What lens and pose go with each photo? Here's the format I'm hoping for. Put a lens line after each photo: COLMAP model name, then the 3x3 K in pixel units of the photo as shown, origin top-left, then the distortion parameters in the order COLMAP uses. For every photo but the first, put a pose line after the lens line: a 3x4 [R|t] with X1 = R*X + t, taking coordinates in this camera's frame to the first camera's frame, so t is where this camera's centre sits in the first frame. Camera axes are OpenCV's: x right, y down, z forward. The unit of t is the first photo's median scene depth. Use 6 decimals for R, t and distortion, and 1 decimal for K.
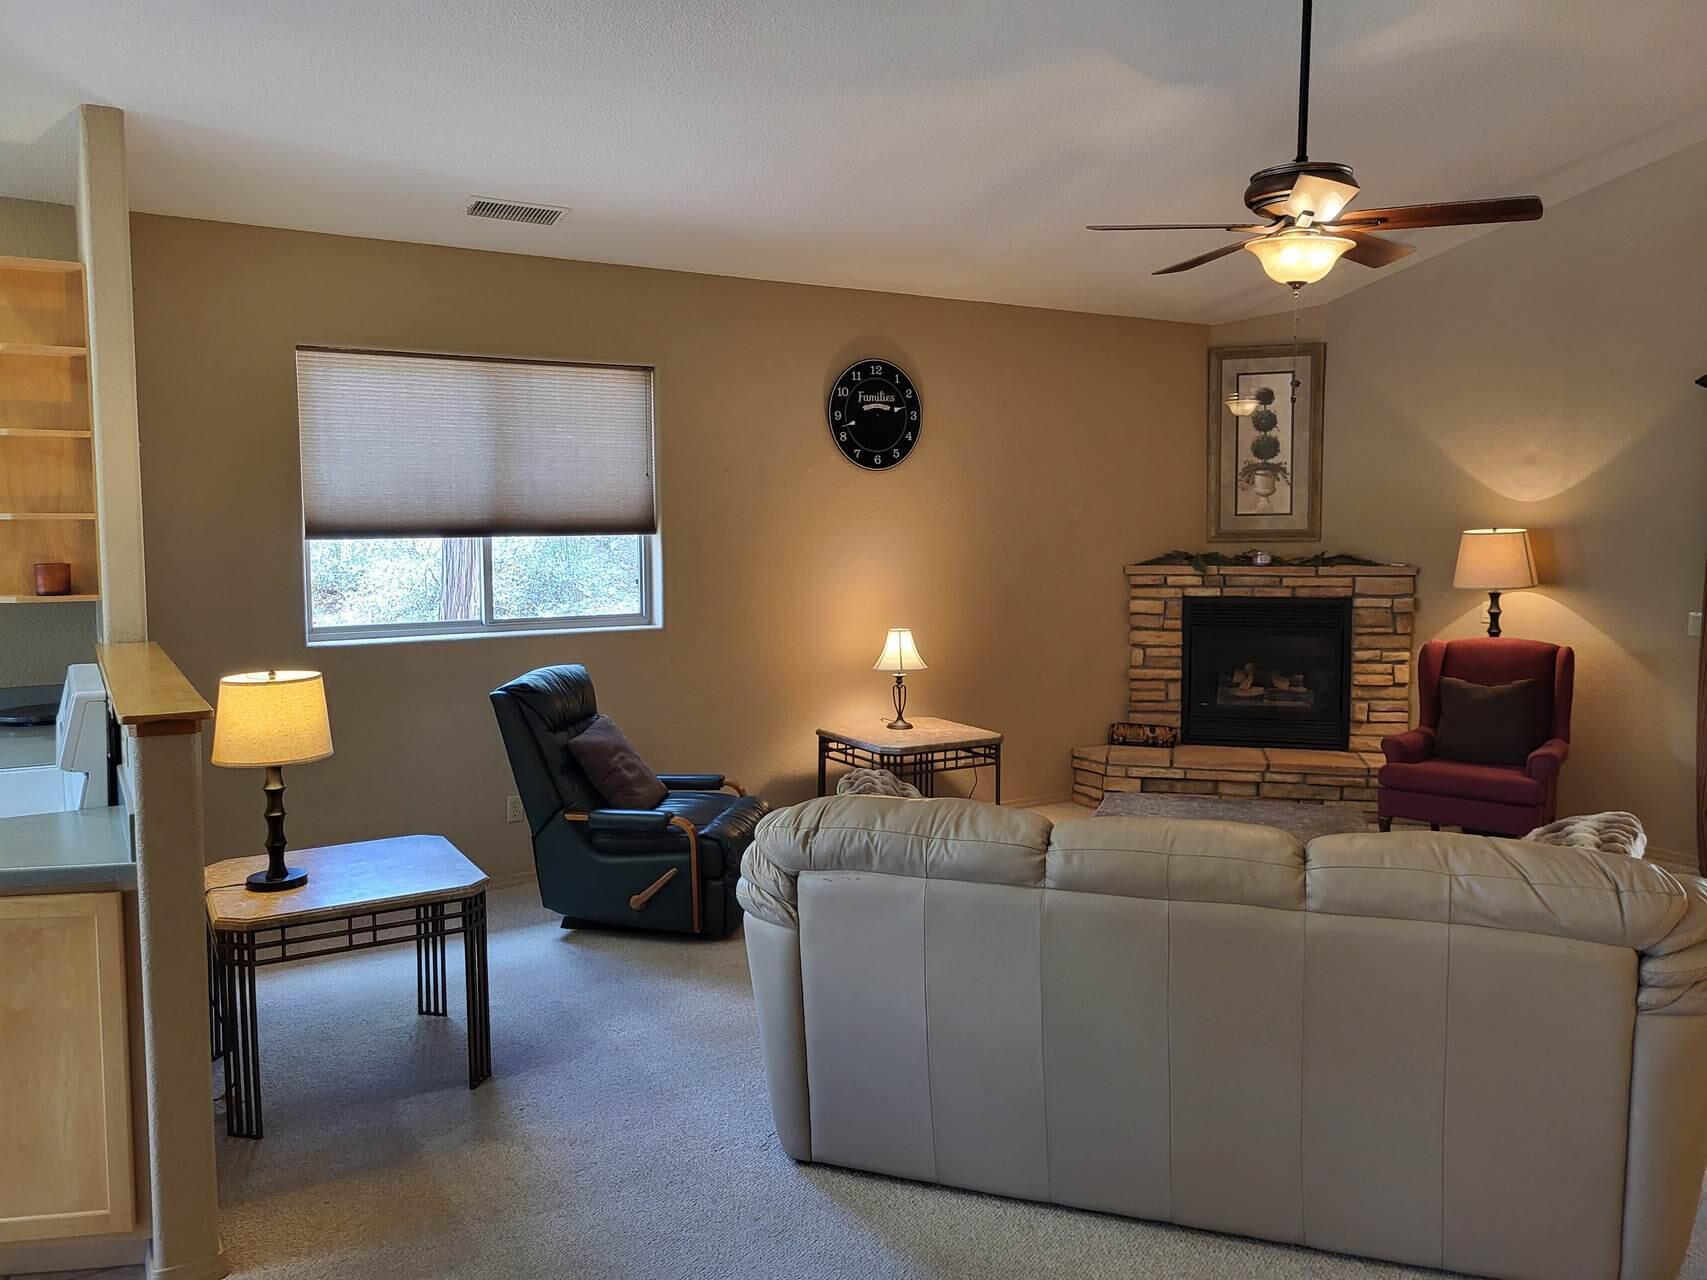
lens RADIAL K [[1265.6, 0, 853.3], [0, 1265.6, 617.4], [0, 0, 1]] dist [0.031410, -0.036736]
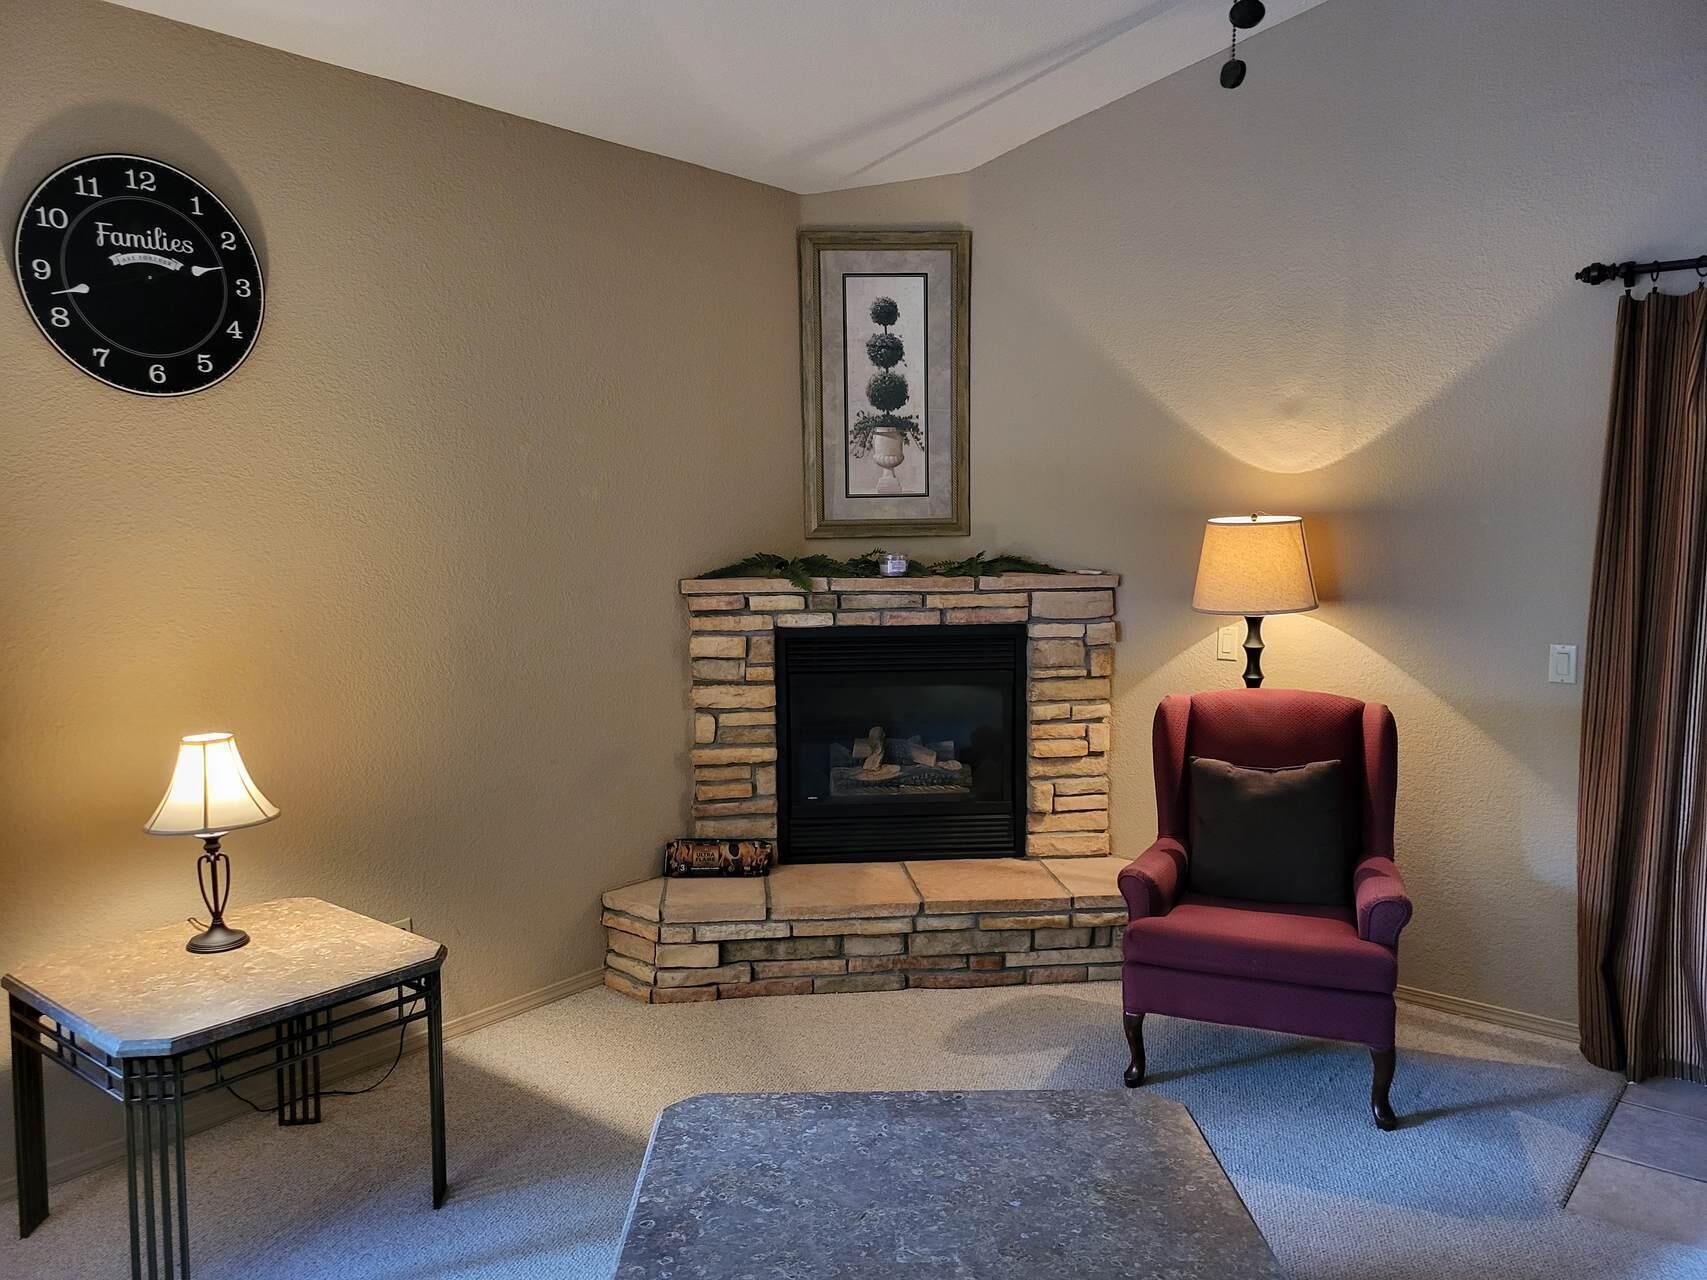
lens RADIAL K [[1277.1, 0, 853.5], [0, 1277.1, 640.0], [0, 0, 1]] dist [0.029966, -0.038457]
pose [[0.940753, -0.037294, 0.337036, 0.089518], [0.028817, 0.999131, 0.030121, -0.029361], [-0.337866, -0.018624, 0.941010, 0.417002]]
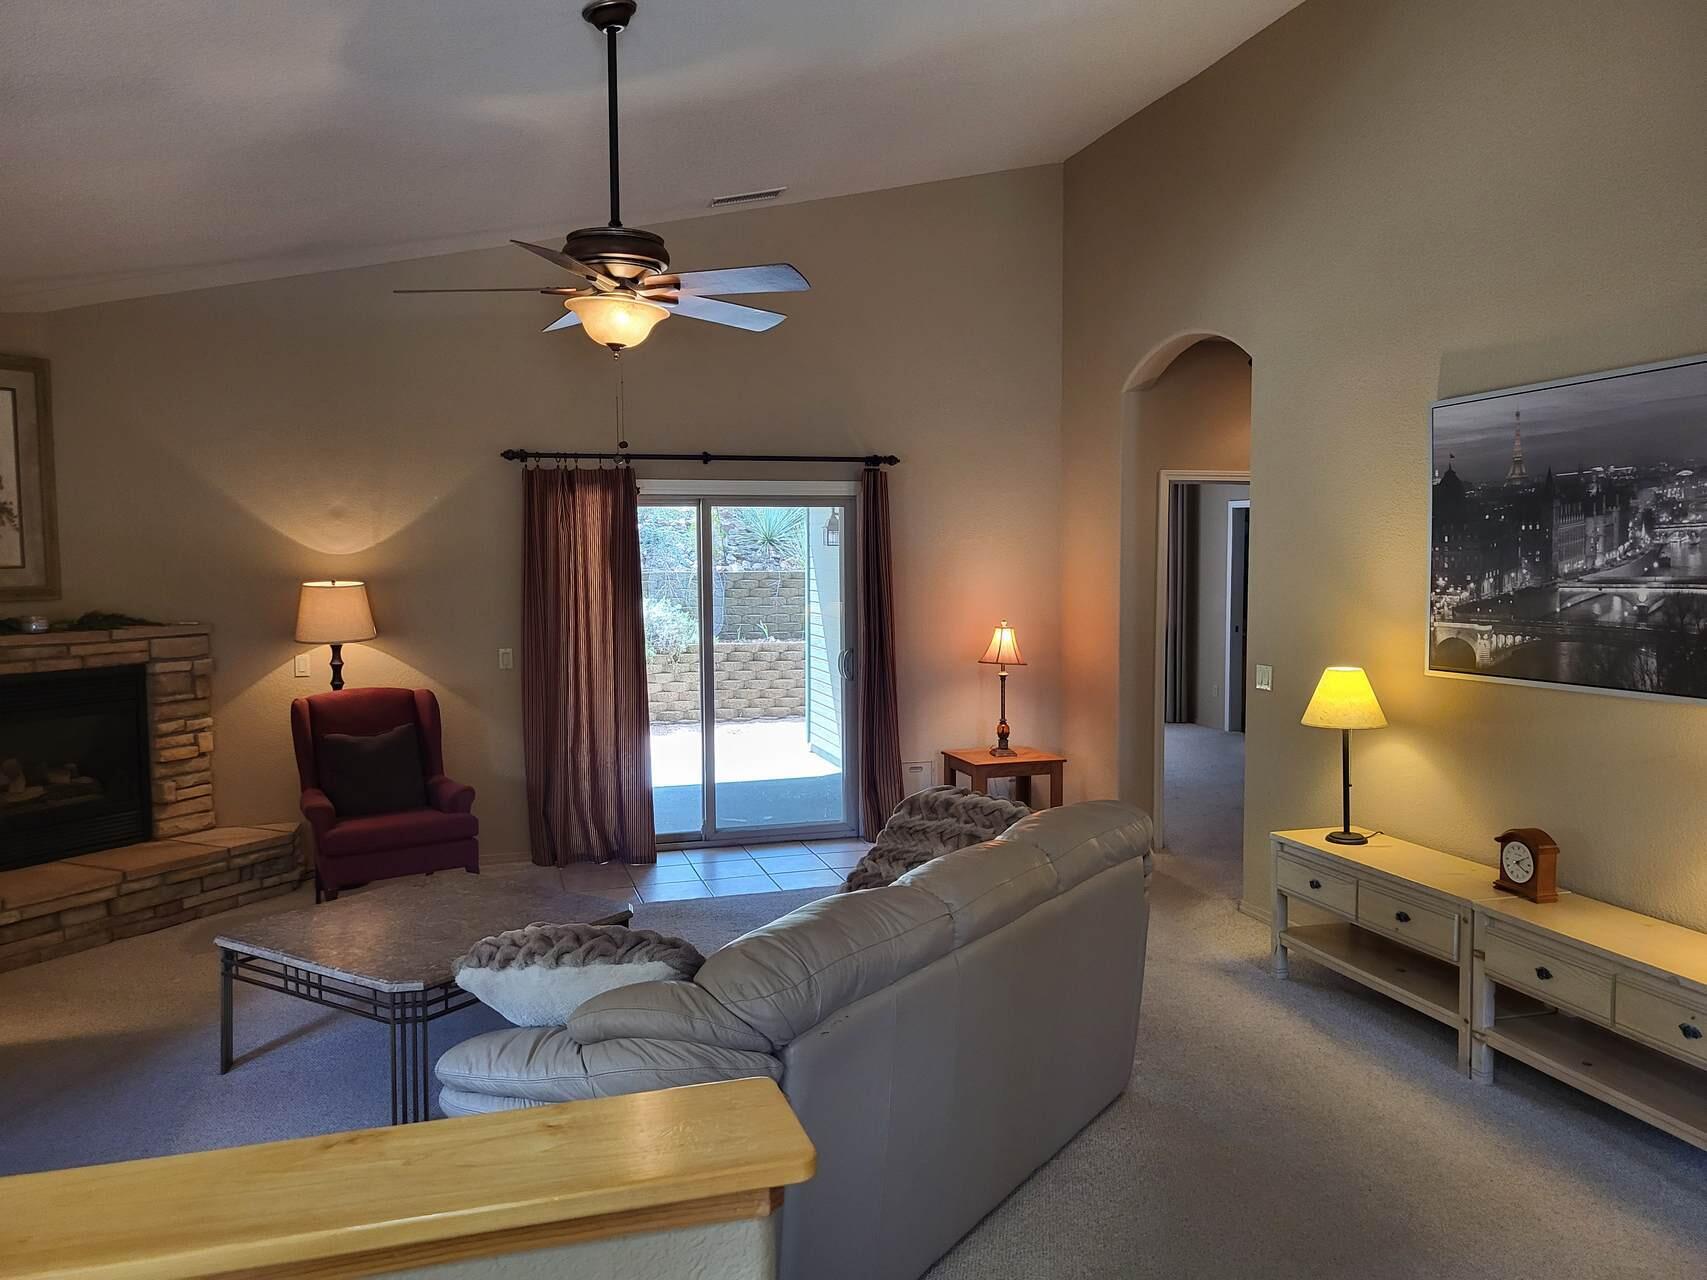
lens RADIAL K [[1277.1, 0, 853.5], [0, 1277.1, 640.0], [0, 0, 1]] dist [0.029966, -0.038457]
pose [[0.232511, -0.062292, 0.970597, -0.343939], [0.079015, 0.995858, 0.044984, -0.032725], [-0.969379, 0.066233, 0.236470, 0.325212]]
